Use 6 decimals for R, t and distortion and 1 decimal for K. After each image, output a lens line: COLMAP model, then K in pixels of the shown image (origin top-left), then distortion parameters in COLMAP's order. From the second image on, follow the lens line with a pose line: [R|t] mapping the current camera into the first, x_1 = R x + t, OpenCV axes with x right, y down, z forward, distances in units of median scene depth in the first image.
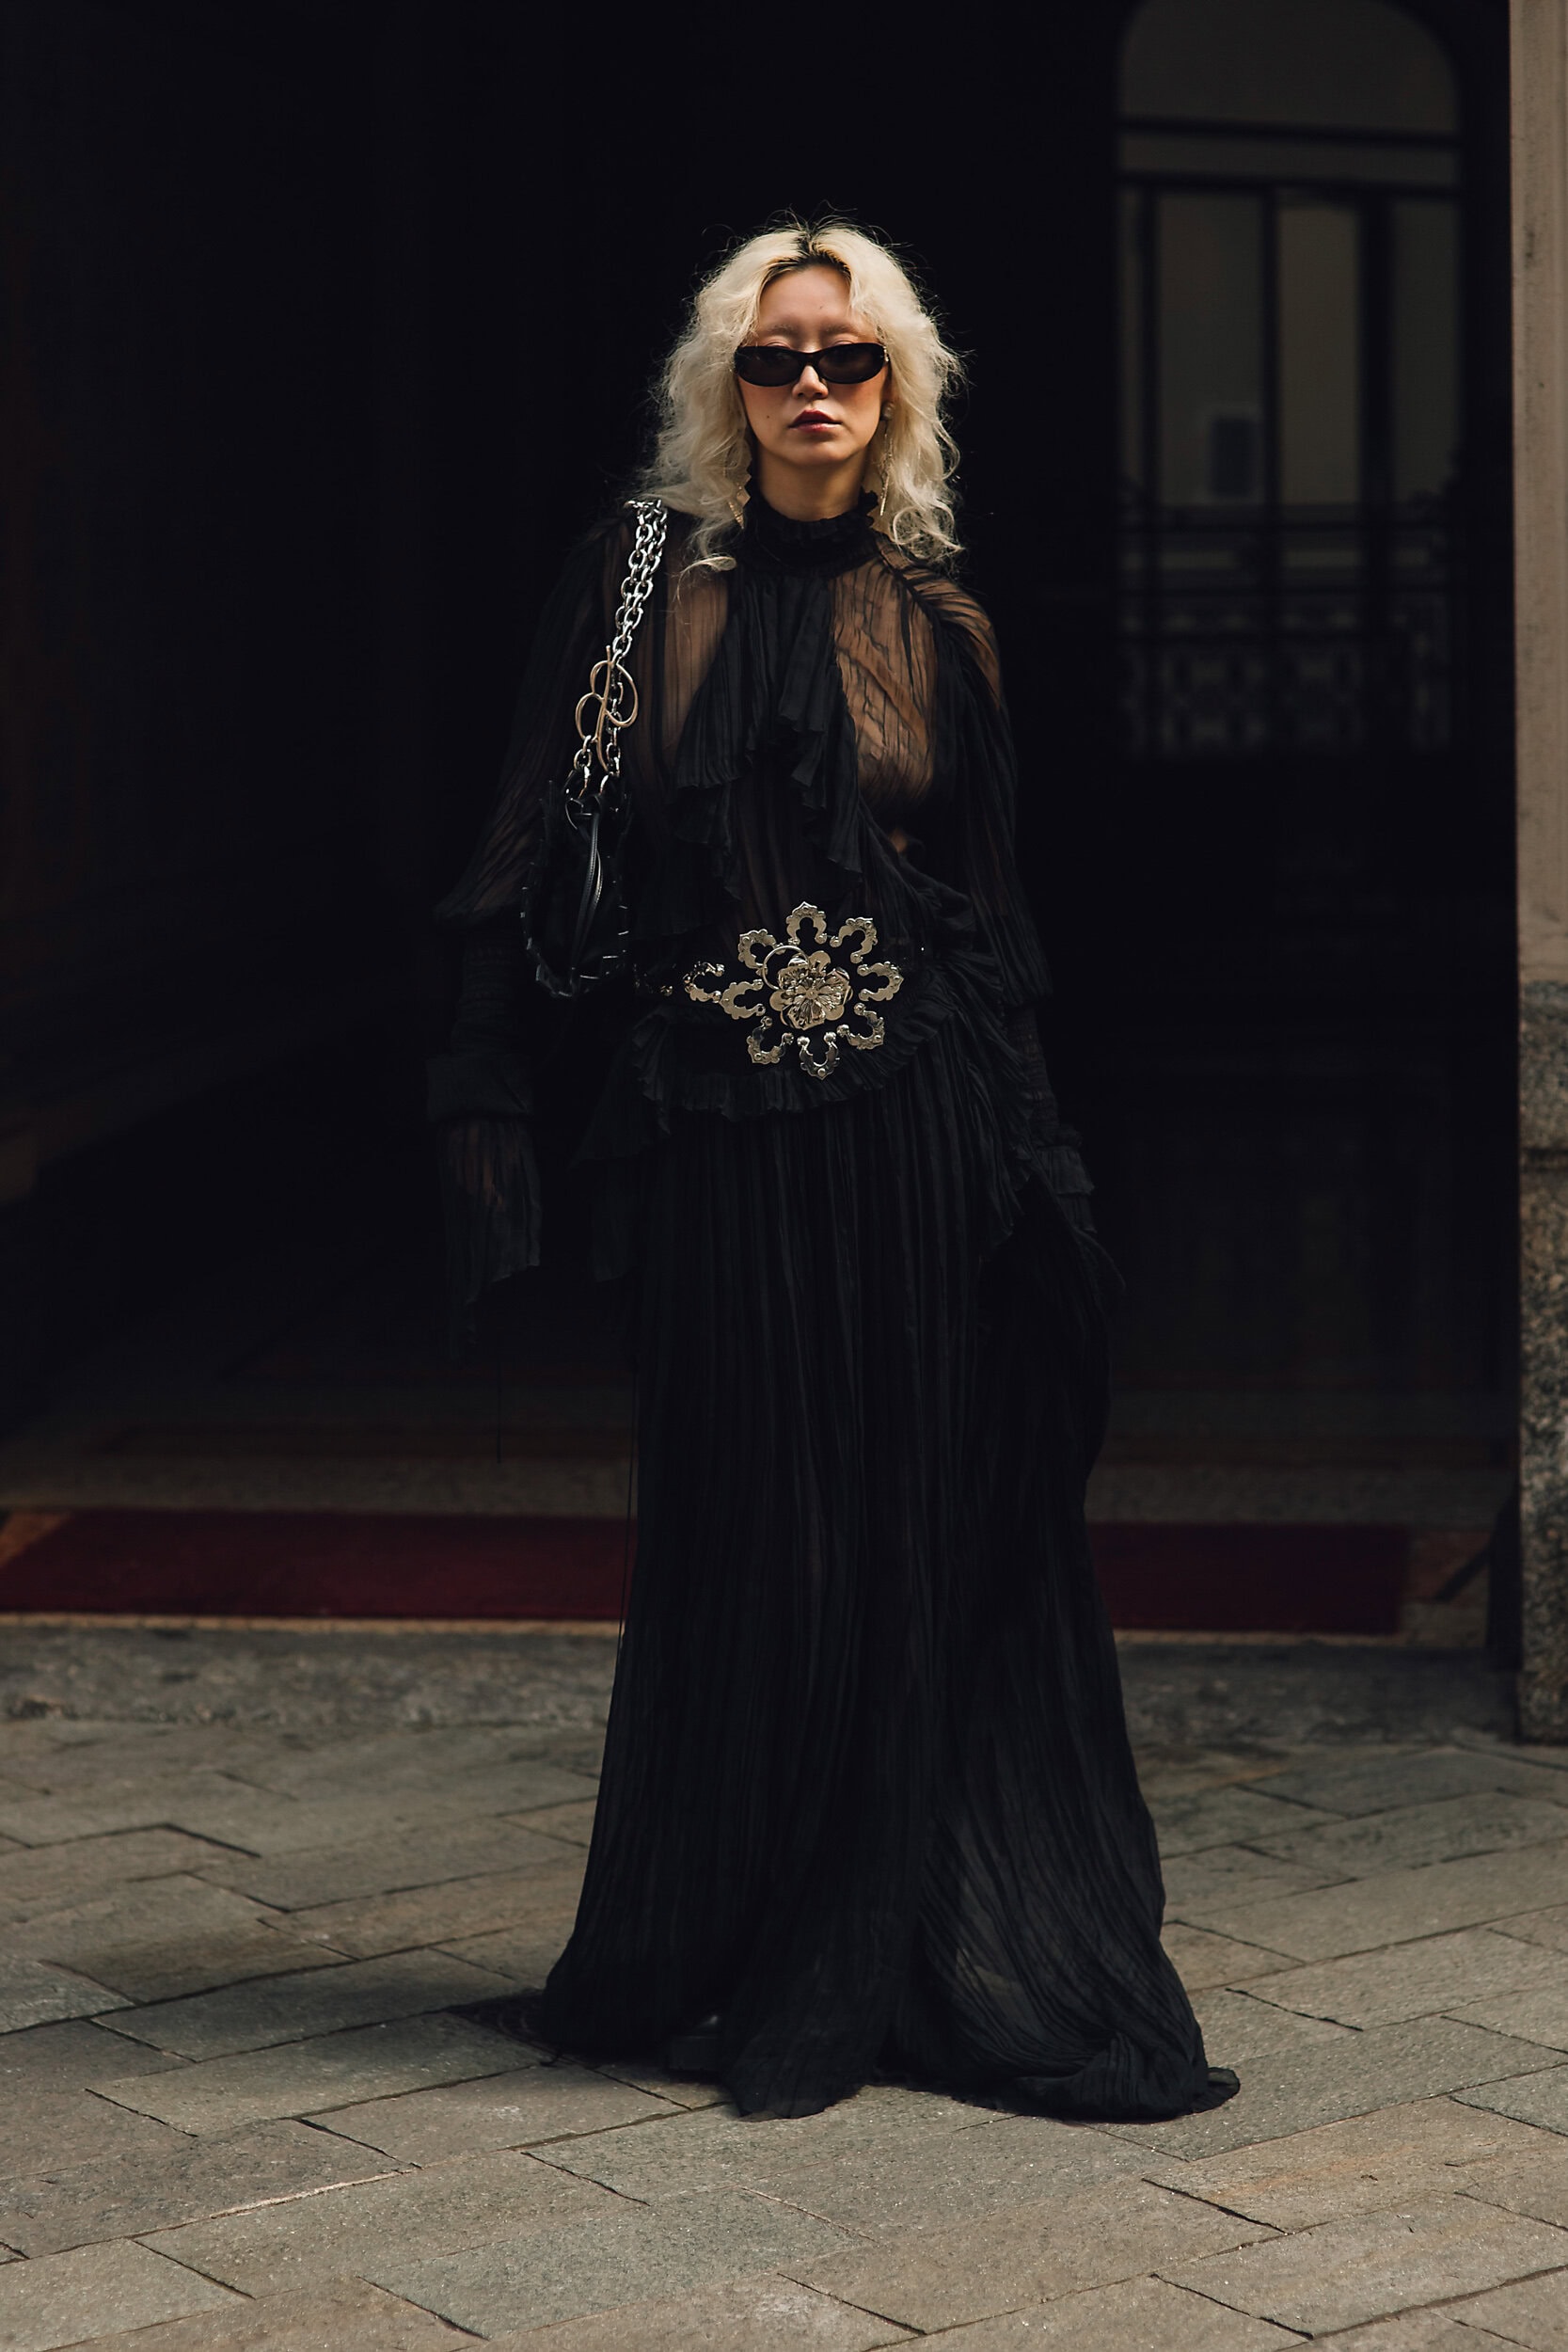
lens RADIAL K [[5803.8, 0, 785.0], [0, 5803.8, 1176.5], [0, 0, 1]] dist [0.155691, 0.000000]
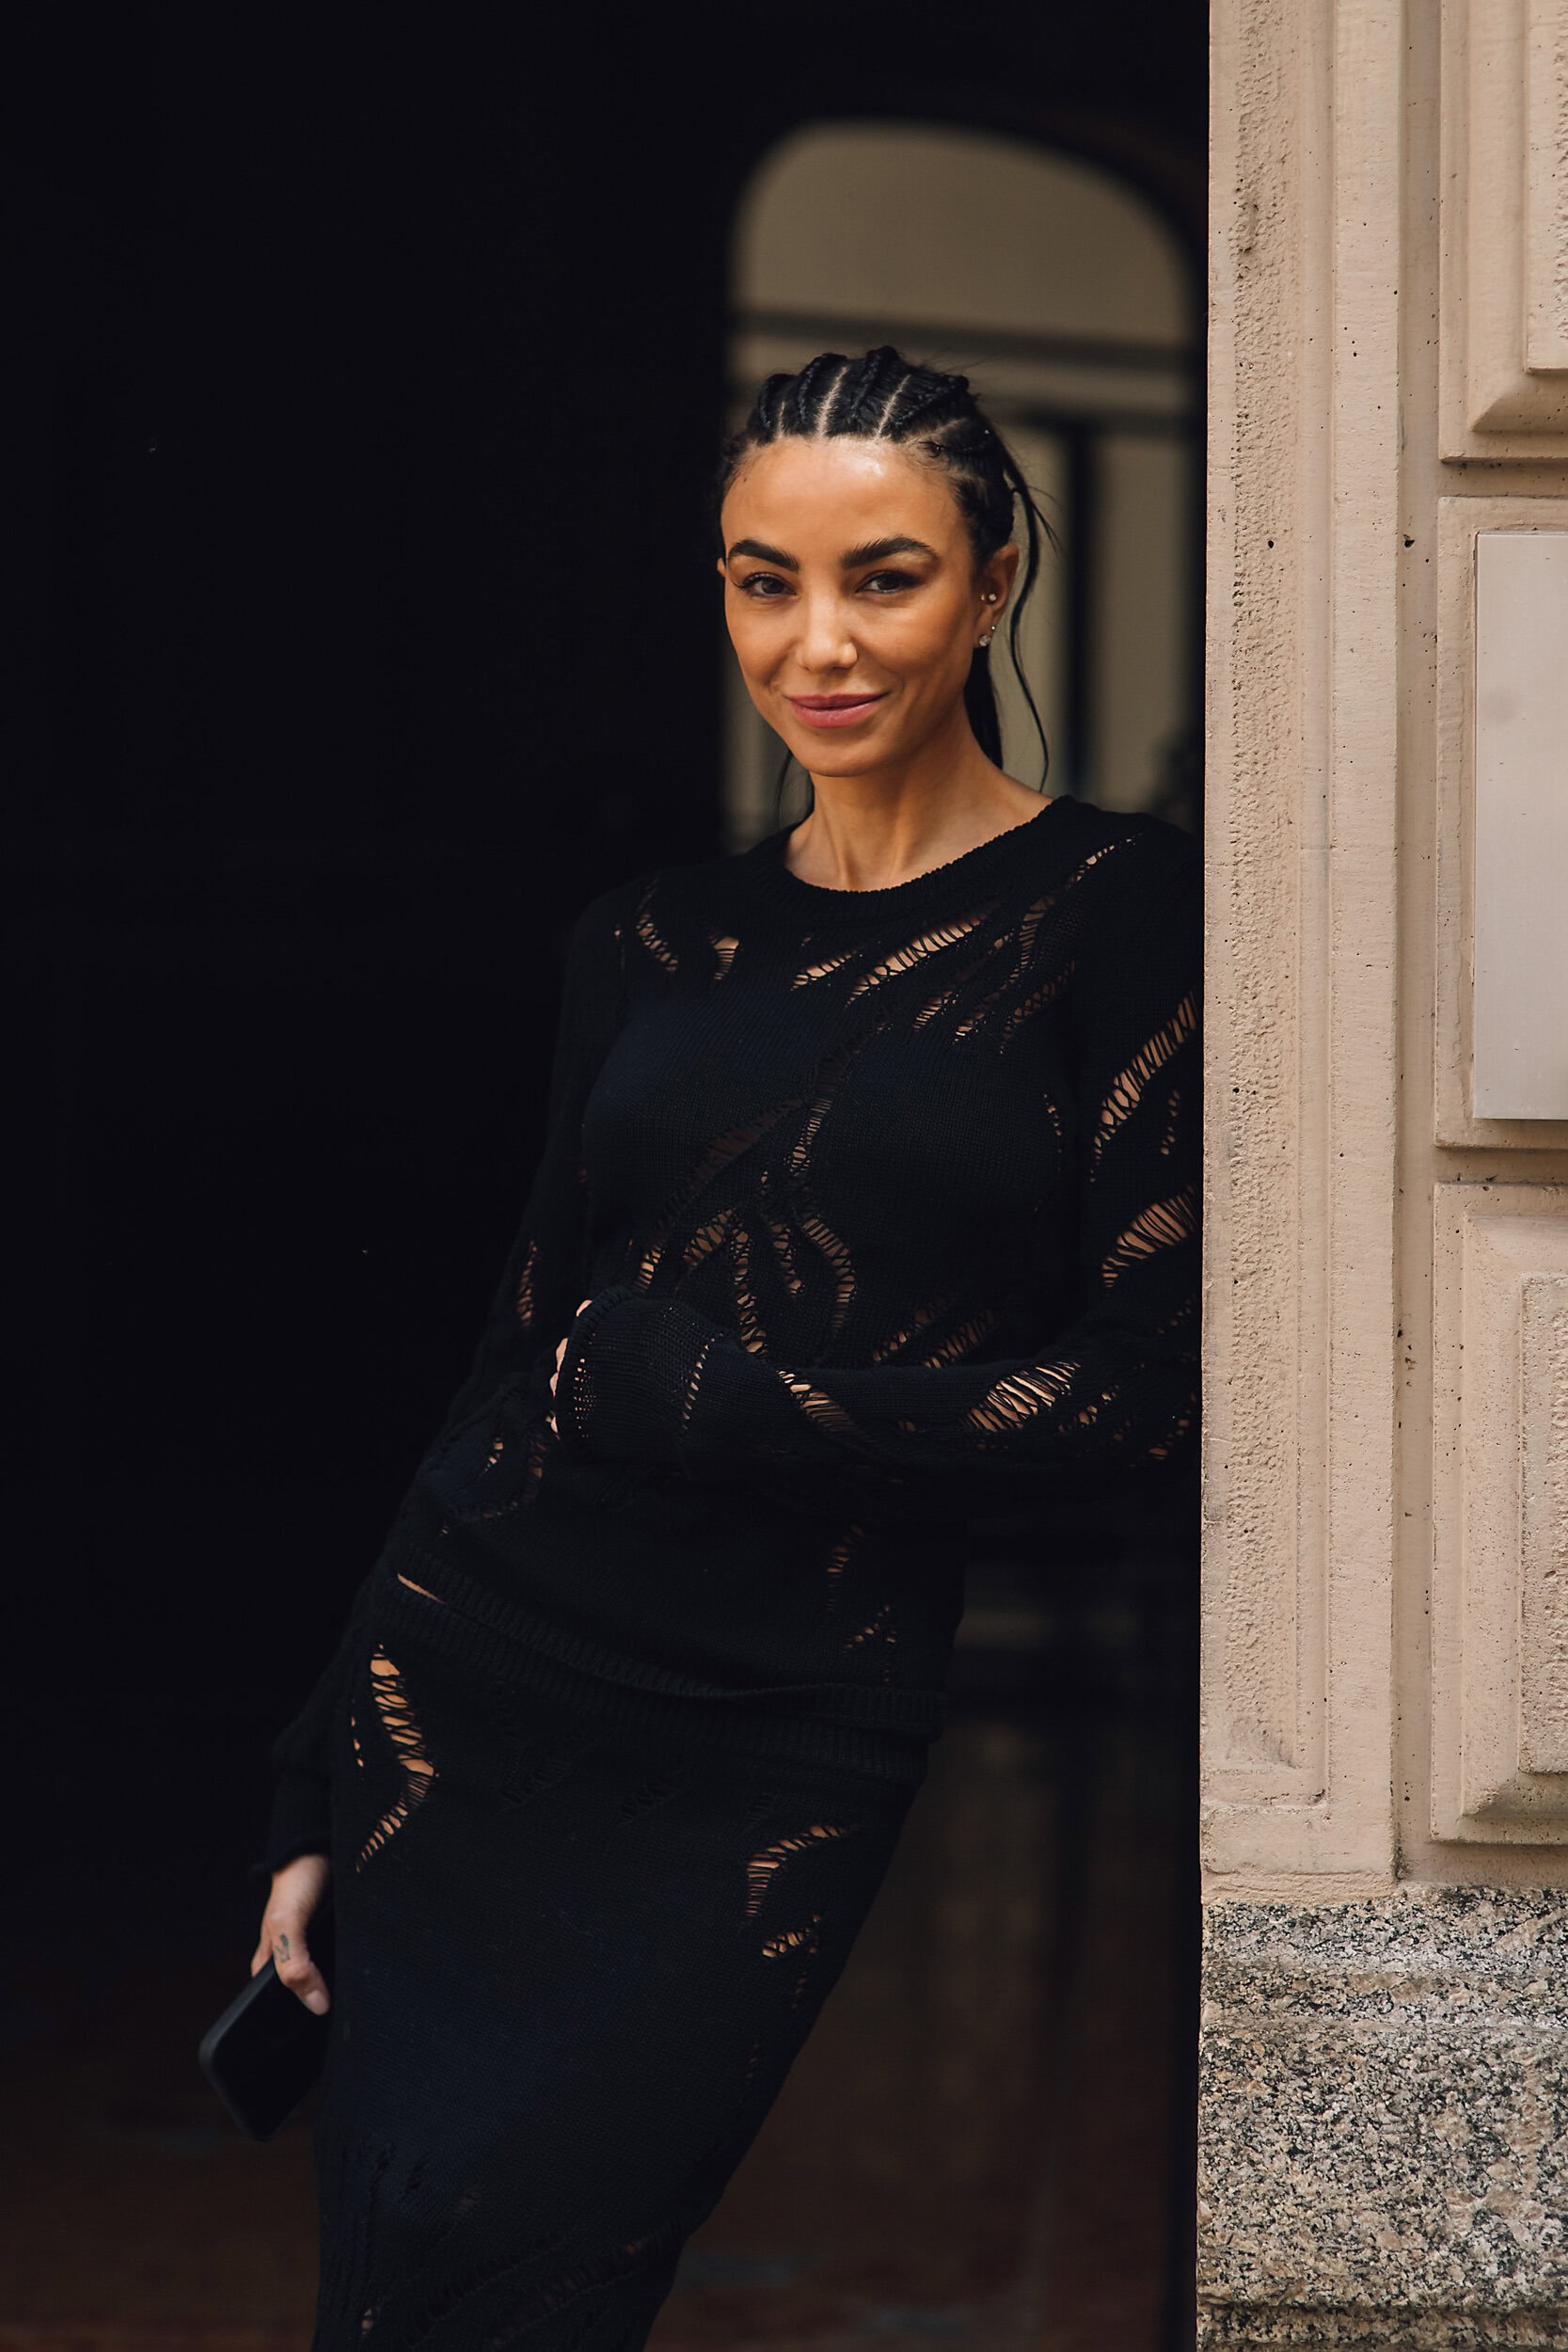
lens RADIAL K [[5803.8, 0, 782.9], [0, 5803.8, 1175.1], [0, 0, 1]] dist [0.155691, 0.000000]
pose [[0.999204, 0.024448, 0.031507, 0.080310], [-0.022354, 0.997623, -0.065180, -0.058649], [-0.033026, 0.064424, 0.997376, 0.566672]]
